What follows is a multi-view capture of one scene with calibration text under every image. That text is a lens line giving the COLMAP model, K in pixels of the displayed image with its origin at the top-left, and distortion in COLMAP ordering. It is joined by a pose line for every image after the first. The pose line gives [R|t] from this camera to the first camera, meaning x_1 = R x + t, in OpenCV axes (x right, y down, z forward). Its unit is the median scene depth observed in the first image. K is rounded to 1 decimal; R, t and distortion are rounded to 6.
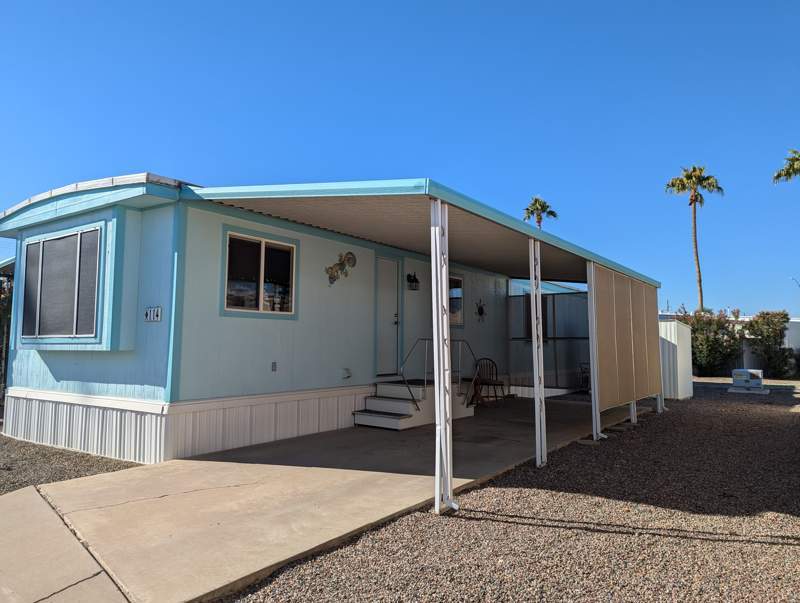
lens RADIAL K [[567.7, 0, 400.4], [0, 567.7, 303.8], [0, 0, 1]] dist [0.056452, -0.046174]
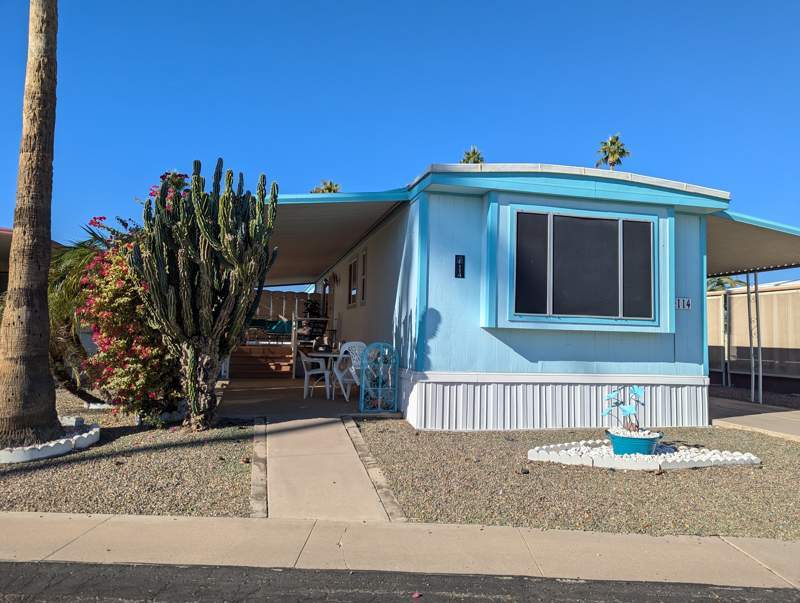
lens RADIAL K [[567.7, 0, 399.9], [0, 567.7, 298.5], [0, 0, 1]] dist [0.056452, -0.046174]
pose [[0.663326, 0.050913, 0.746597, -1.688025], [-0.086382, 0.996223, 0.008811, 0.047877], [-0.743329, -0.070337, 0.665218, 0.628155]]
